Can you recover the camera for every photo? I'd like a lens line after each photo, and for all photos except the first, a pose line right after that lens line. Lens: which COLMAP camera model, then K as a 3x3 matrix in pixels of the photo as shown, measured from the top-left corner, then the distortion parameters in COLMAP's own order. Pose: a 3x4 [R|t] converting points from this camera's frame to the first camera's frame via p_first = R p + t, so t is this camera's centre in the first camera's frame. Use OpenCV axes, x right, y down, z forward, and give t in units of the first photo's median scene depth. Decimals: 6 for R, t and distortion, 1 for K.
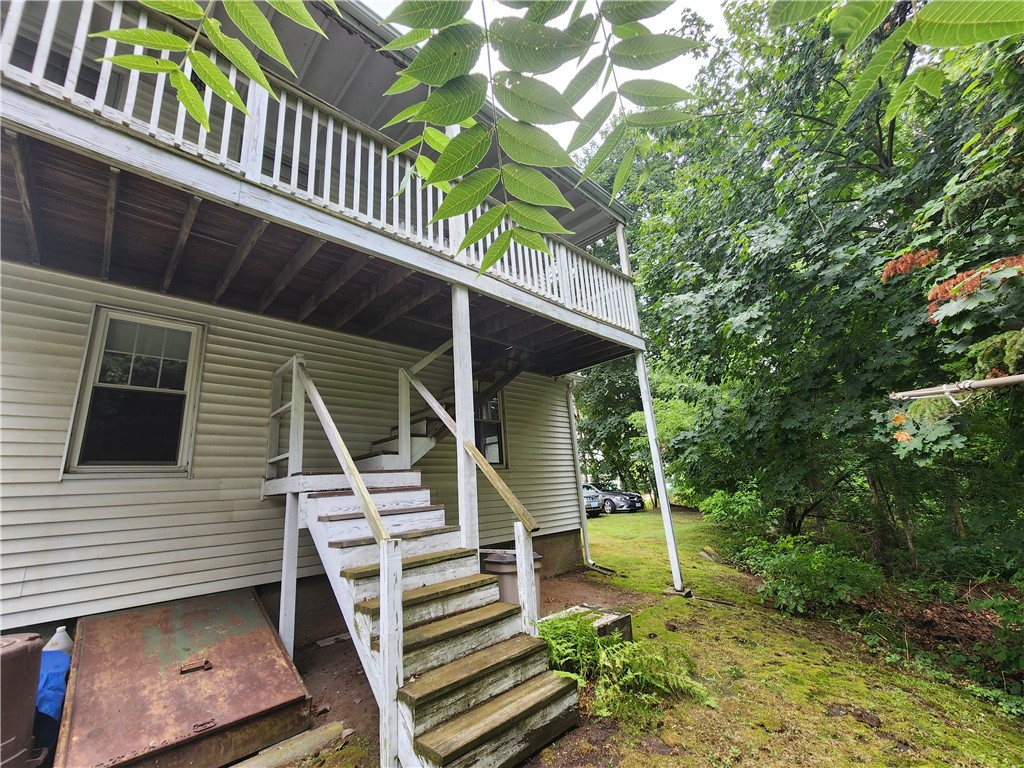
lens RADIAL K [[419.9, 0, 510.1], [0, 419.9, 384.2], [0, 0, 1]] dist [-0.000687, 0.000664]
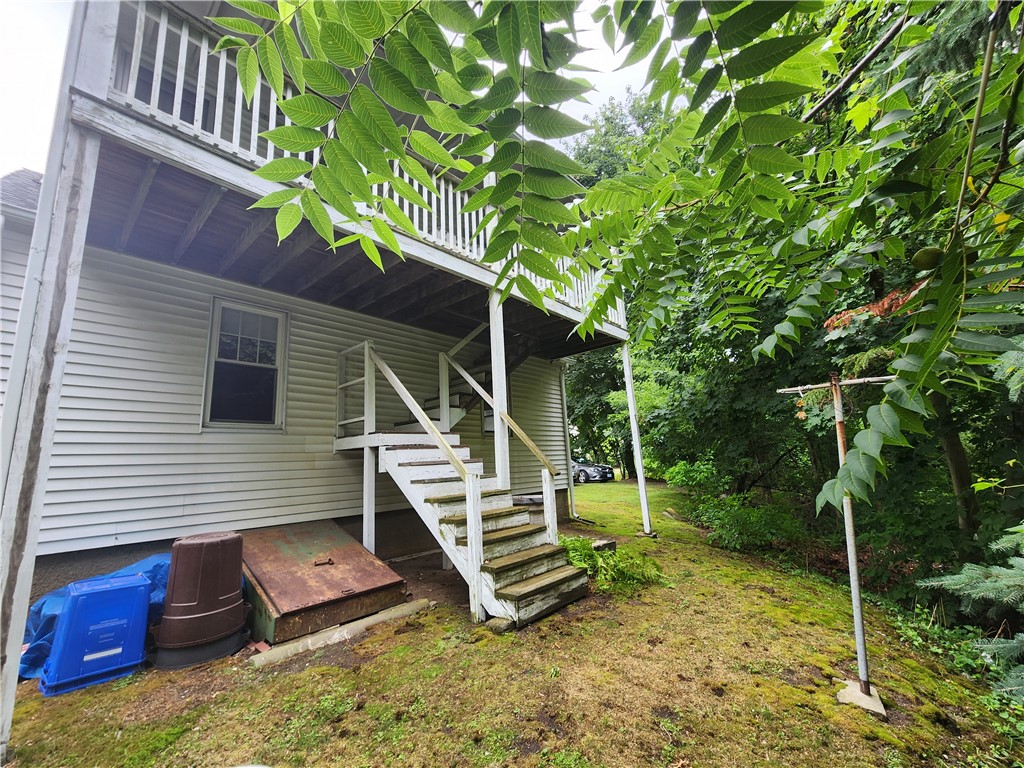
lens RADIAL K [[419.9, 0, 511.2], [0, 419.9, 384.7], [0, 0, 1]] dist [-0.000687, 0.000664]
pose [[0.997168, 0.030678, 0.068668, -0.166156], [-0.034687, 0.997716, 0.057965, -0.026438], [-0.066733, -0.060182, 0.995954, -0.315183]]
